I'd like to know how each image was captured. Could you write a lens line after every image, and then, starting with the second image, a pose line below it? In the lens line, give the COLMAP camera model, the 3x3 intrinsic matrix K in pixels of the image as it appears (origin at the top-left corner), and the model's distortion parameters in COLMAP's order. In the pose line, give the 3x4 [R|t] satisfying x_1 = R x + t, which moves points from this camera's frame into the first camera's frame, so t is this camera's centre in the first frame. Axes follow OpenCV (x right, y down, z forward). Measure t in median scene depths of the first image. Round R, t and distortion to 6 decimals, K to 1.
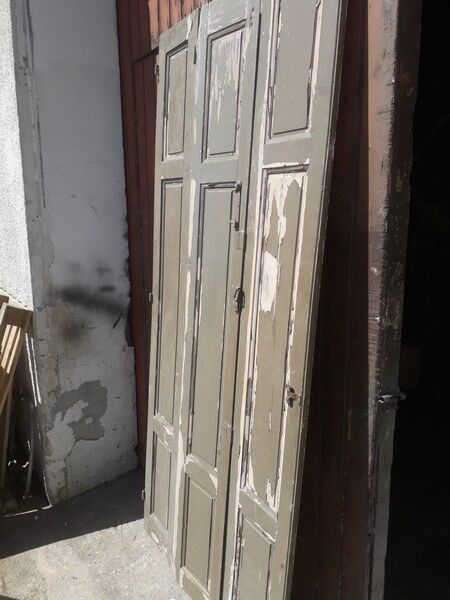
lens RADIAL K [[477.1, 0, 225.0], [0, 477.1, 300.0], [0, 0, 1]] dist [0.167941, -0.343193]
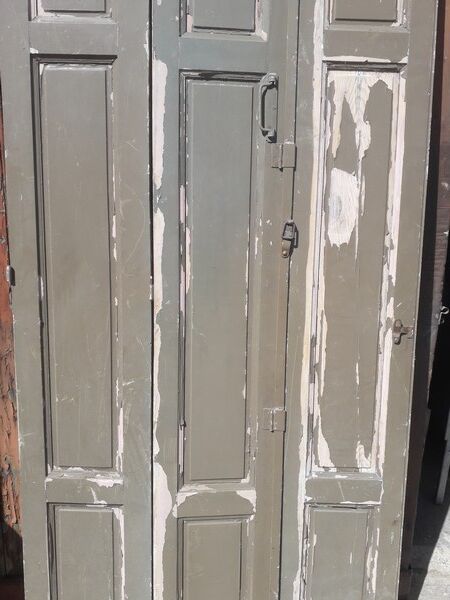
lens RADIAL K [[480.5, 0, 225.0], [0, 480.5, 300.0], [0, 0, 1]] dist [0.079632, -0.138129]
pose [[0.531360, -0.159406, 0.832013, -0.668190], [0.145427, 0.984721, 0.095787, 0.009249], [-0.834570, 0.070100, 0.546423, 0.678081]]
